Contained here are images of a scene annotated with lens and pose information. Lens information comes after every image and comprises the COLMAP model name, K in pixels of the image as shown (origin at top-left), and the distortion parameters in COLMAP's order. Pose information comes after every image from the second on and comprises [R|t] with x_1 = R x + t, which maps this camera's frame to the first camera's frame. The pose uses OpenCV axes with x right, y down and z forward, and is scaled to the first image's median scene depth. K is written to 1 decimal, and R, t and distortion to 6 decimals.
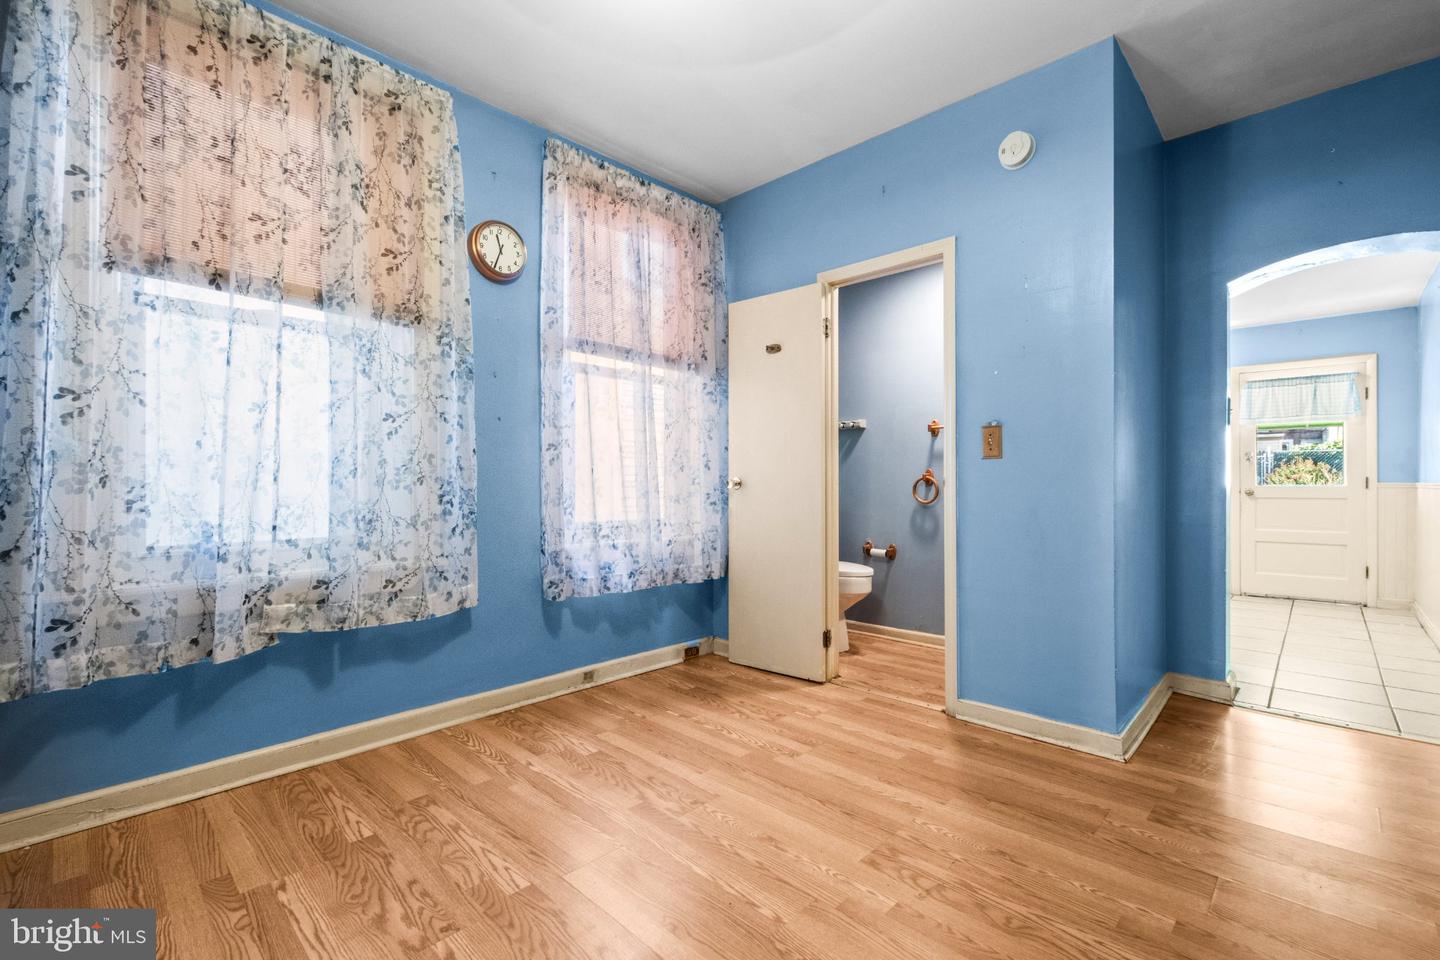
lens RADIAL K [[634.2, 0, 716.0], [0, 634.2, 487.3], [0, 0, 1]] dist [-0.000331, -0.002855]
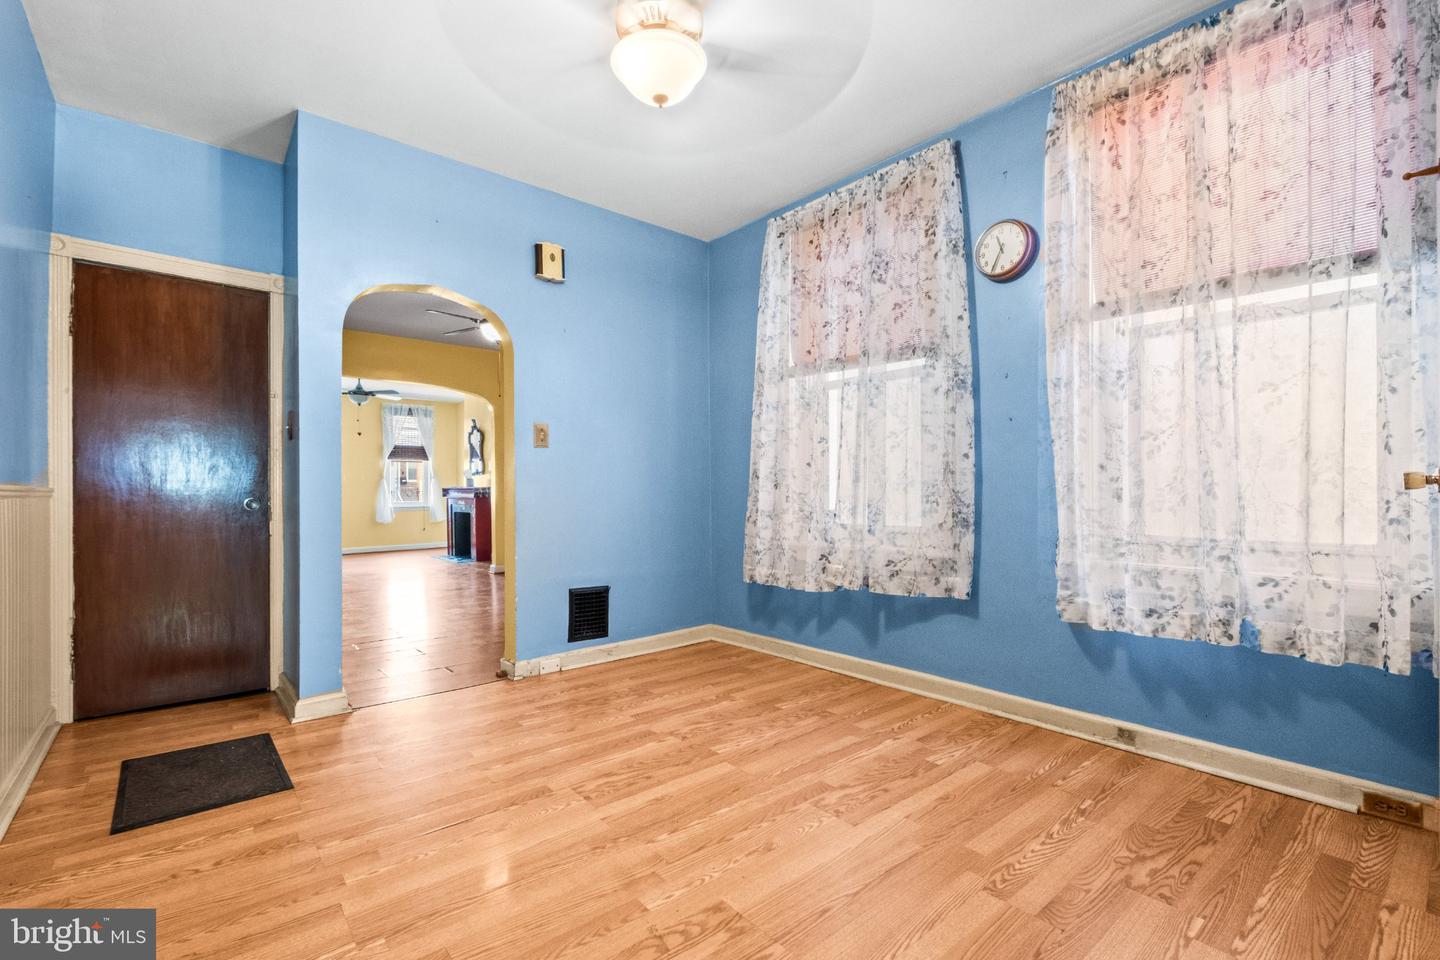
lens RADIAL K [[634.2, 0, 722.4], [0, 634.2, 490.9], [0, 0, 1]] dist [-0.000331, -0.002855]
pose [[-0.104346, 0.000965, -0.994541, 0.762767], [-0.001077, 0.999999, 0.001083, 0.002649], [0.994541, 0.001184, -0.104345, 0.740569]]
